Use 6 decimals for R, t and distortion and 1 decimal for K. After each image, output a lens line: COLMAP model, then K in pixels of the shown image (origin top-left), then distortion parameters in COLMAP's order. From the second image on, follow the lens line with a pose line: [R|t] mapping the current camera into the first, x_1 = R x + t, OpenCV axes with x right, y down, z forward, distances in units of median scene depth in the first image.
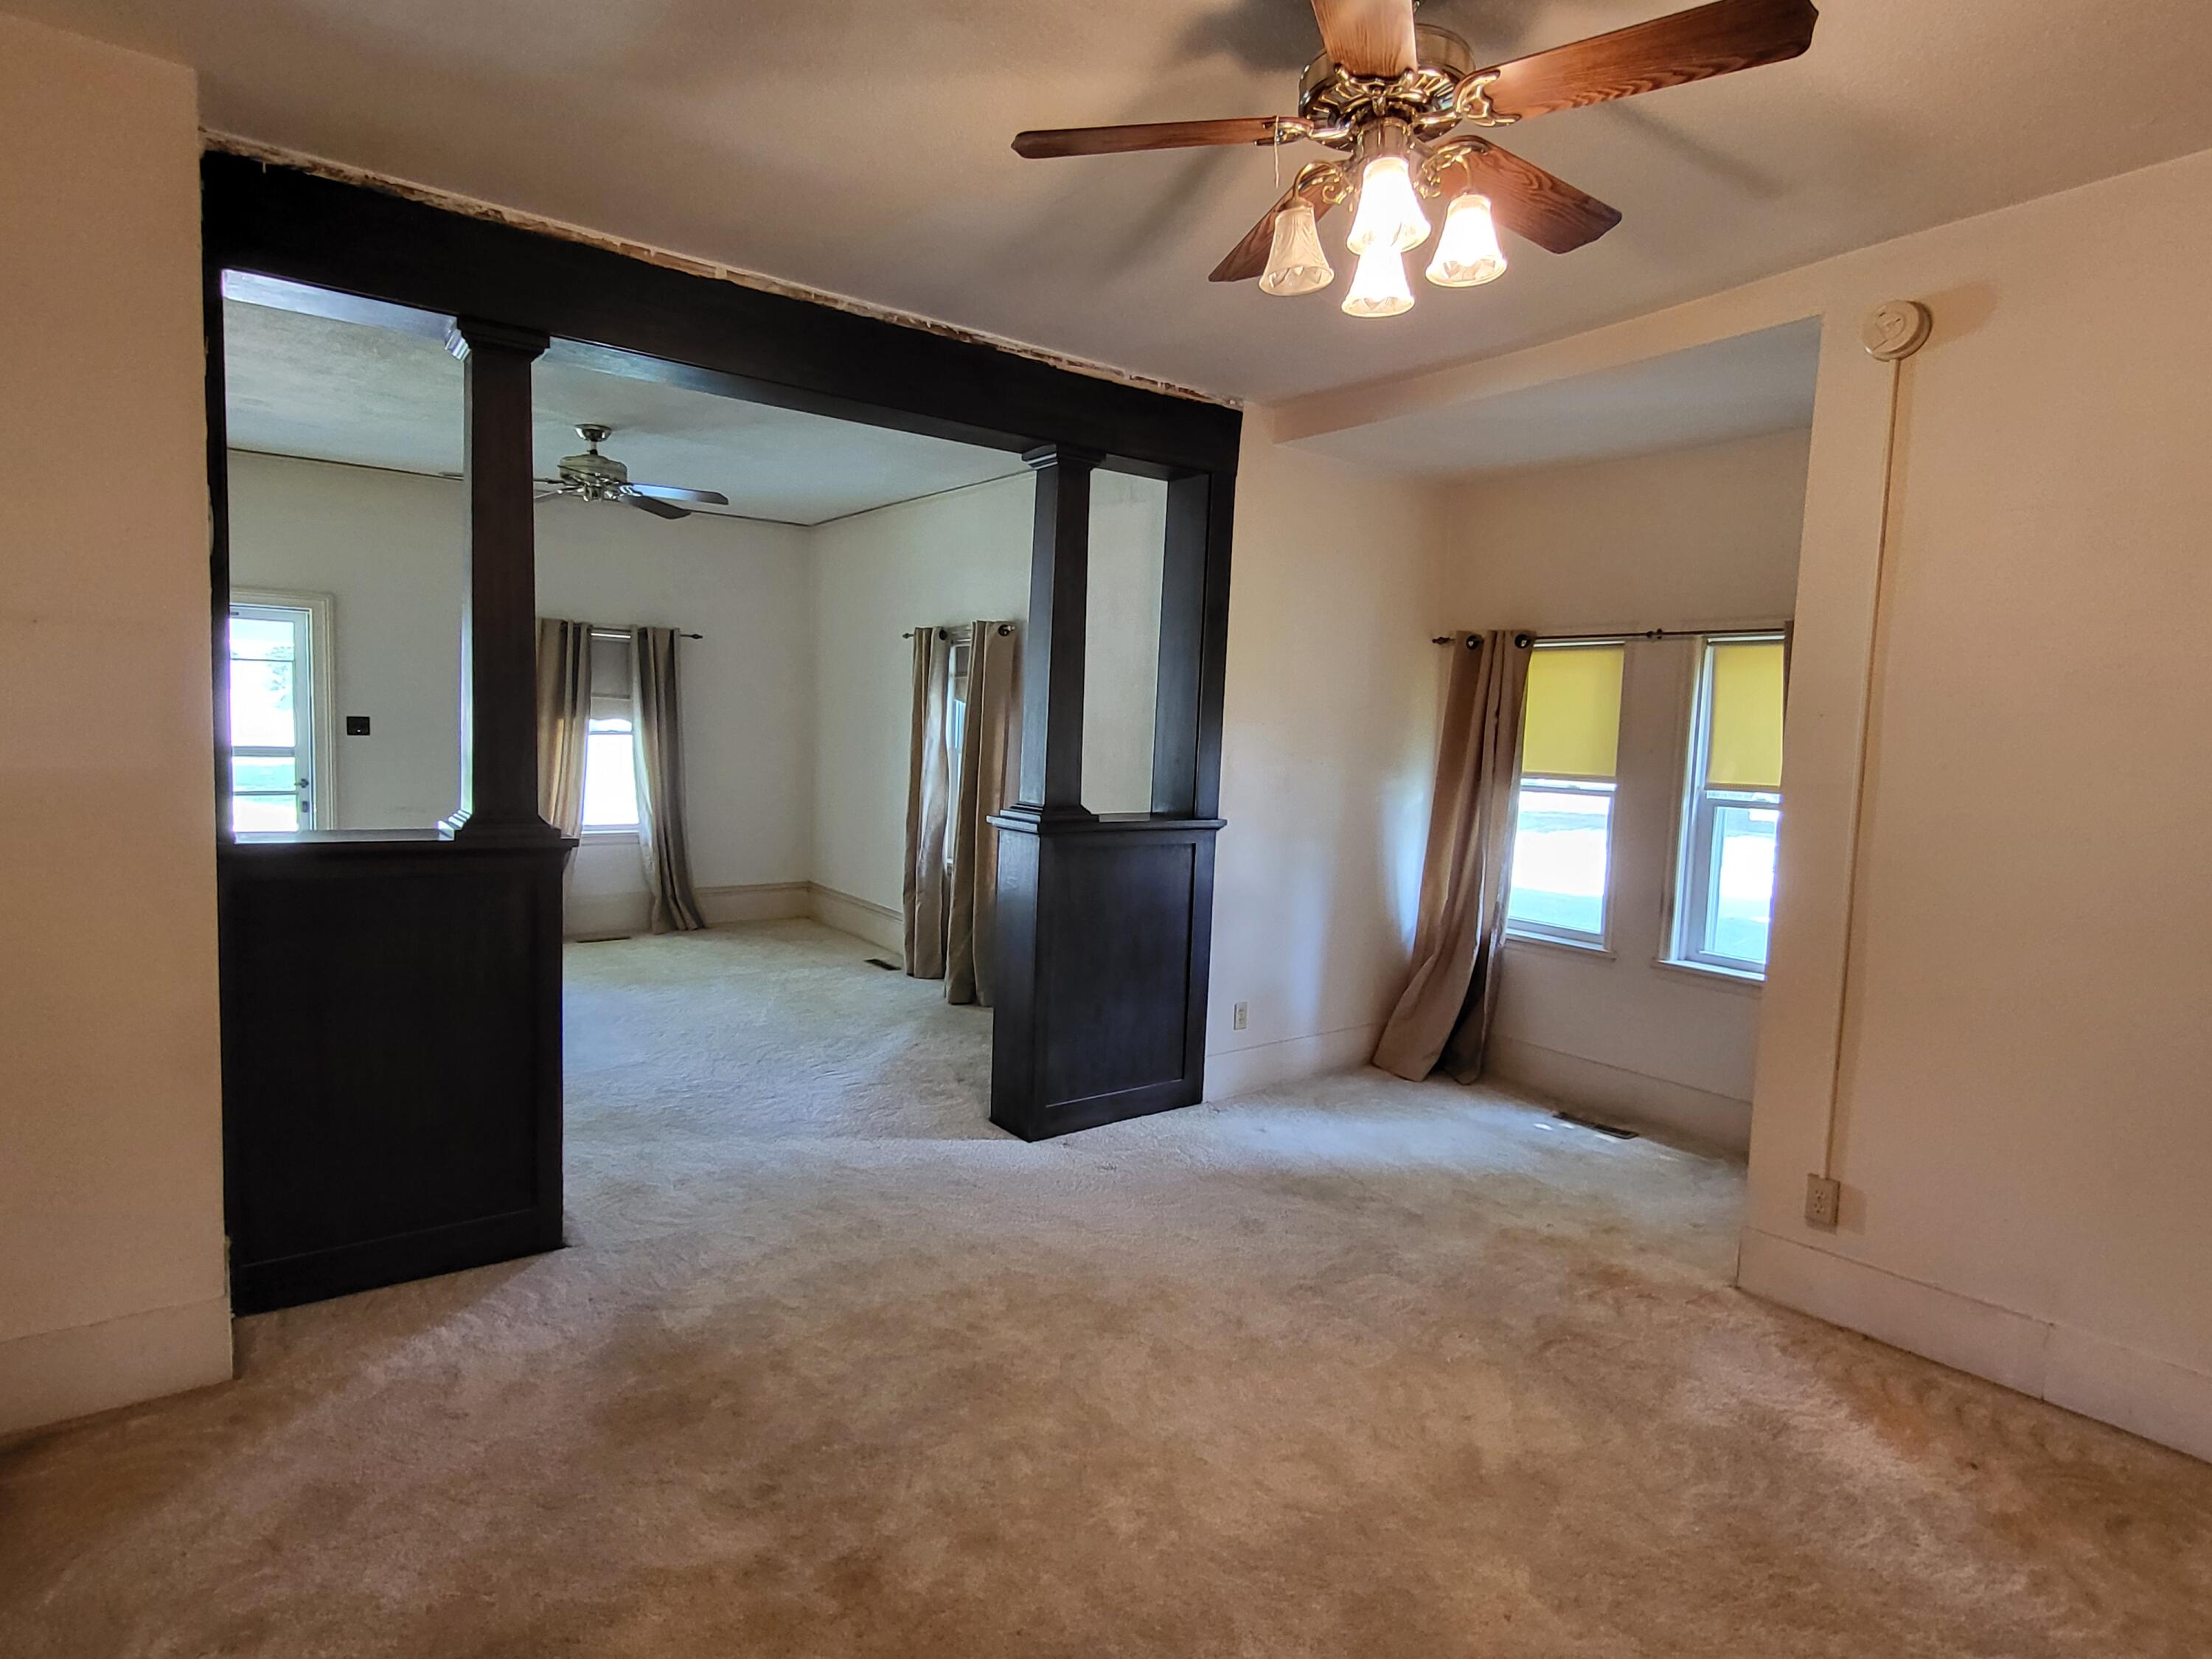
lens RADIAL K [[1230.1, 0, 1106.0], [0, 1230.1, 829.5], [0, 0, 1]] dist [-0.001911, 0.000020]
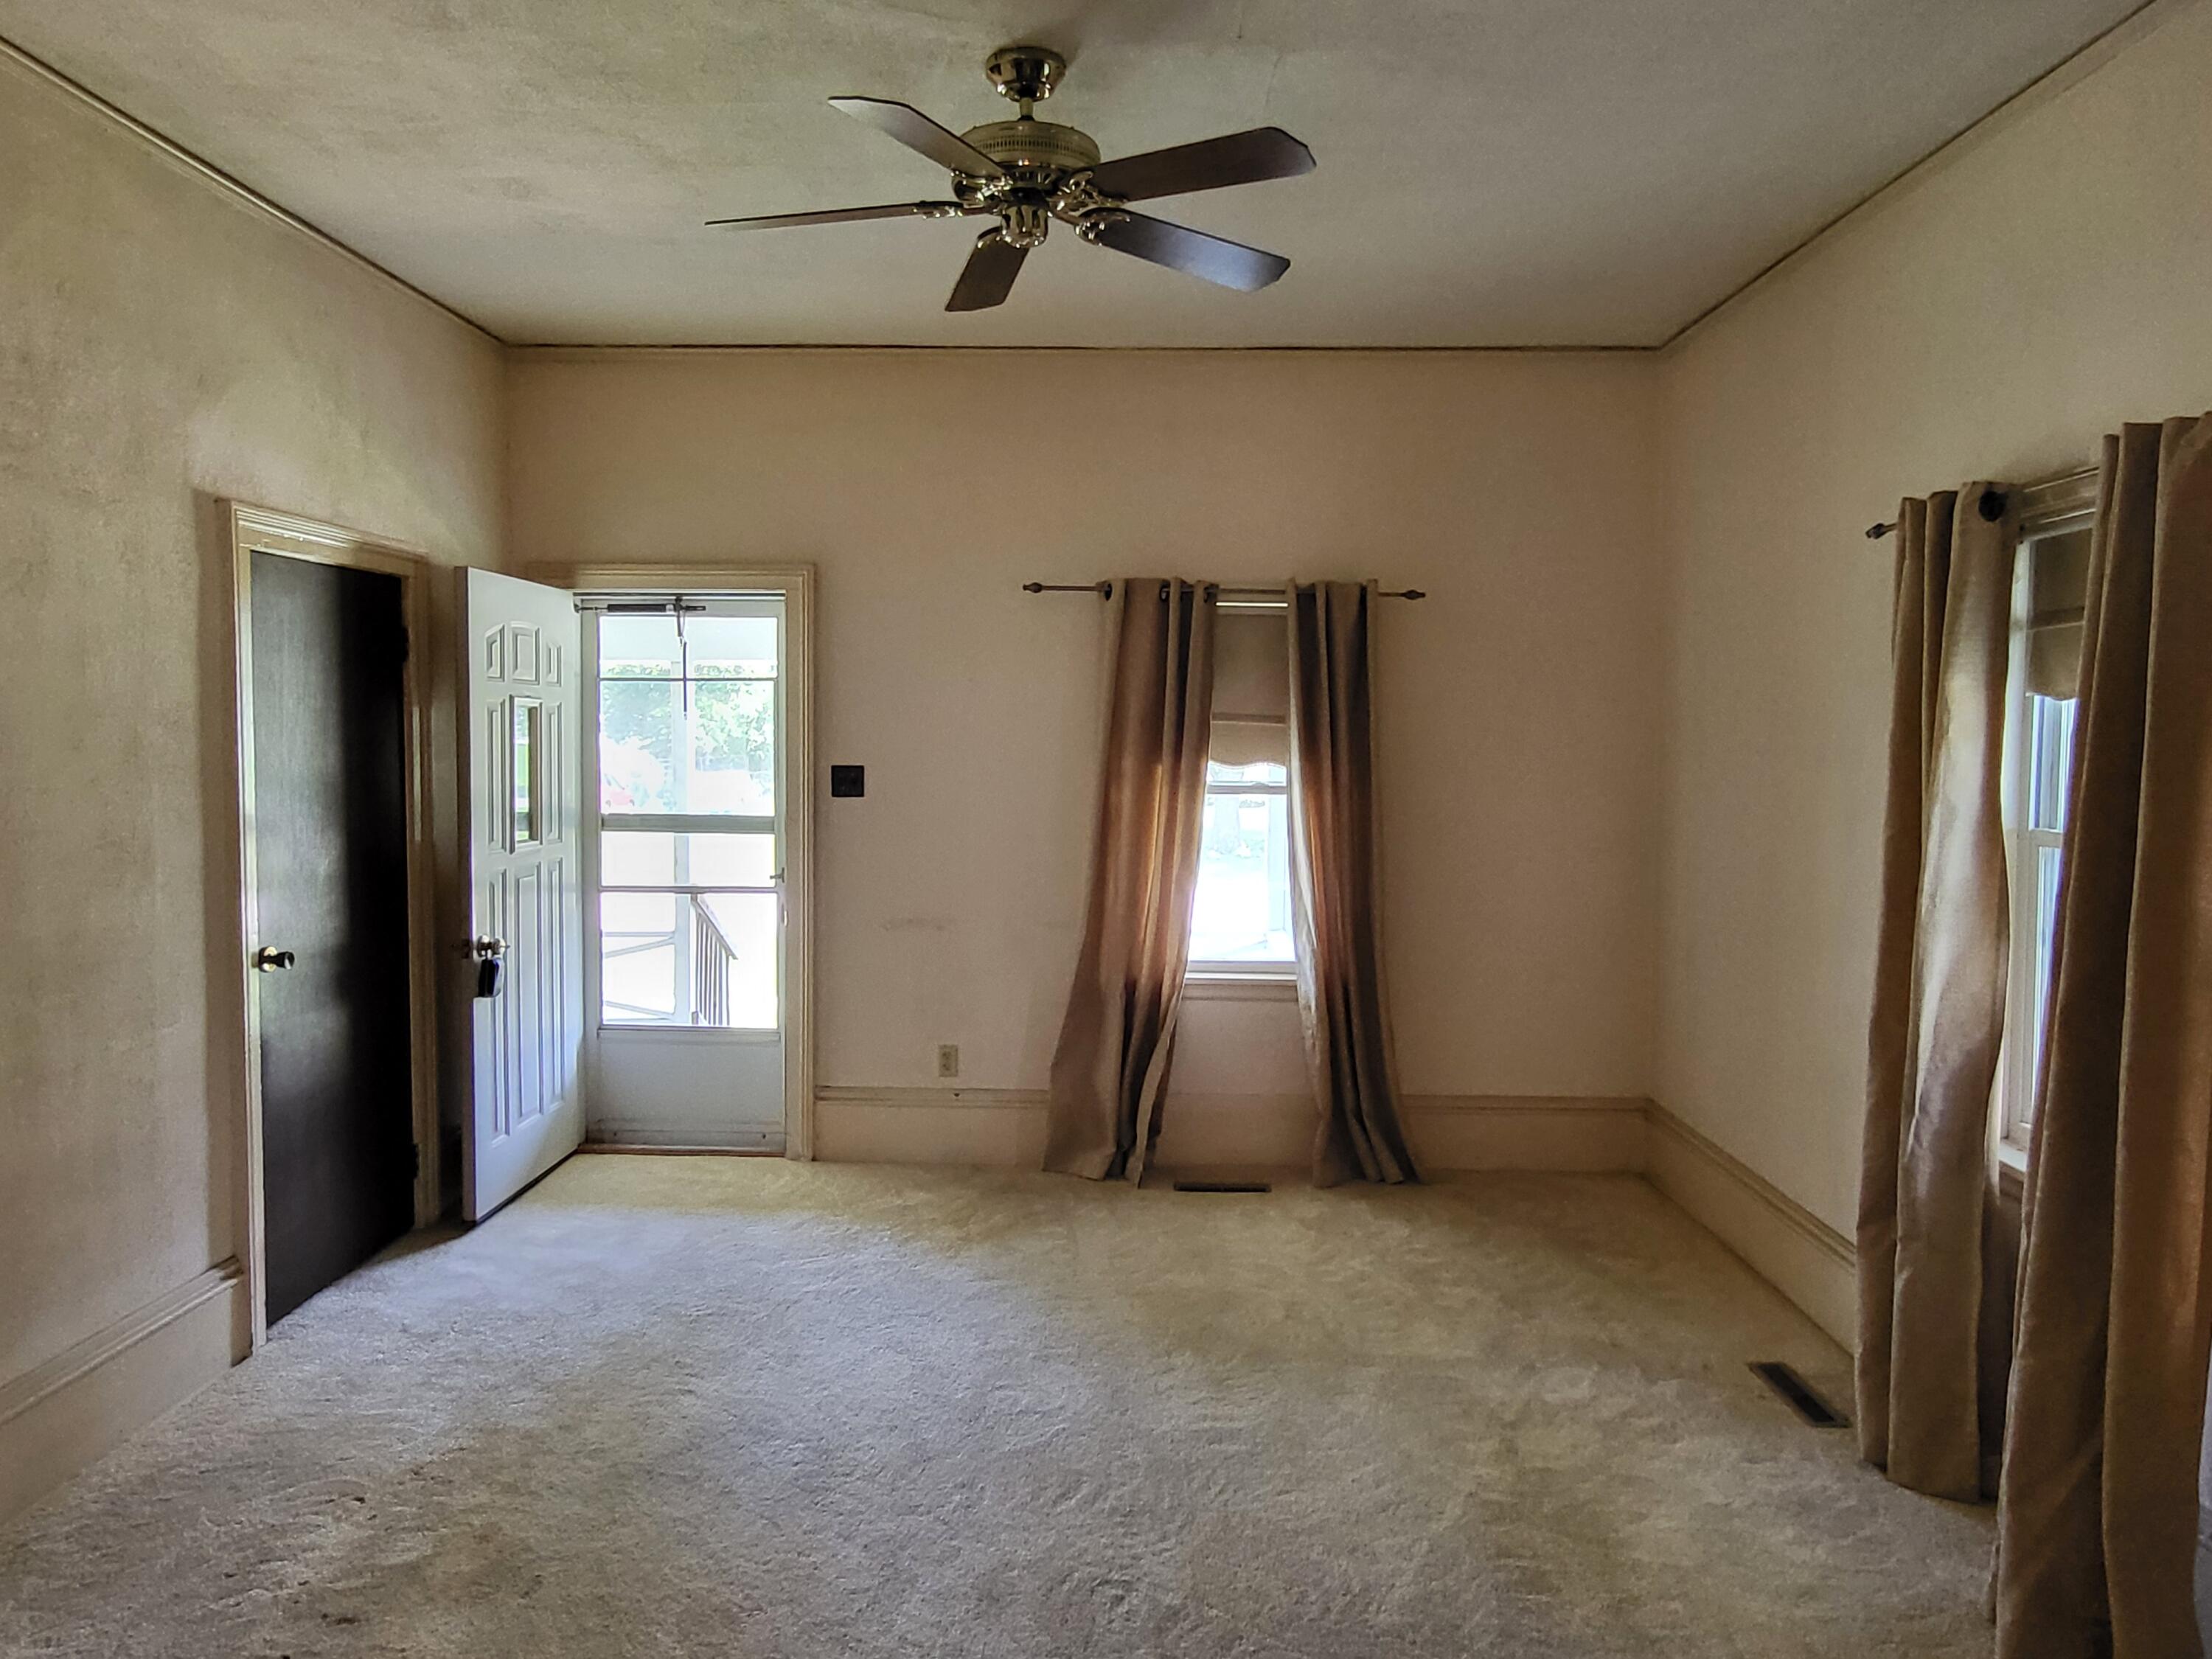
lens RADIAL K [[1363.7, 0, 1119.7], [0, 1363.7, 789.2], [0, 0, 1]] dist [-0.004628, -0.002244]
pose [[0.770260, -0.001045, -0.637729, -0.075497], [-0.036657, 0.998273, -0.045911, -0.051591], [0.636675, 0.058741, 0.768891, 0.539274]]
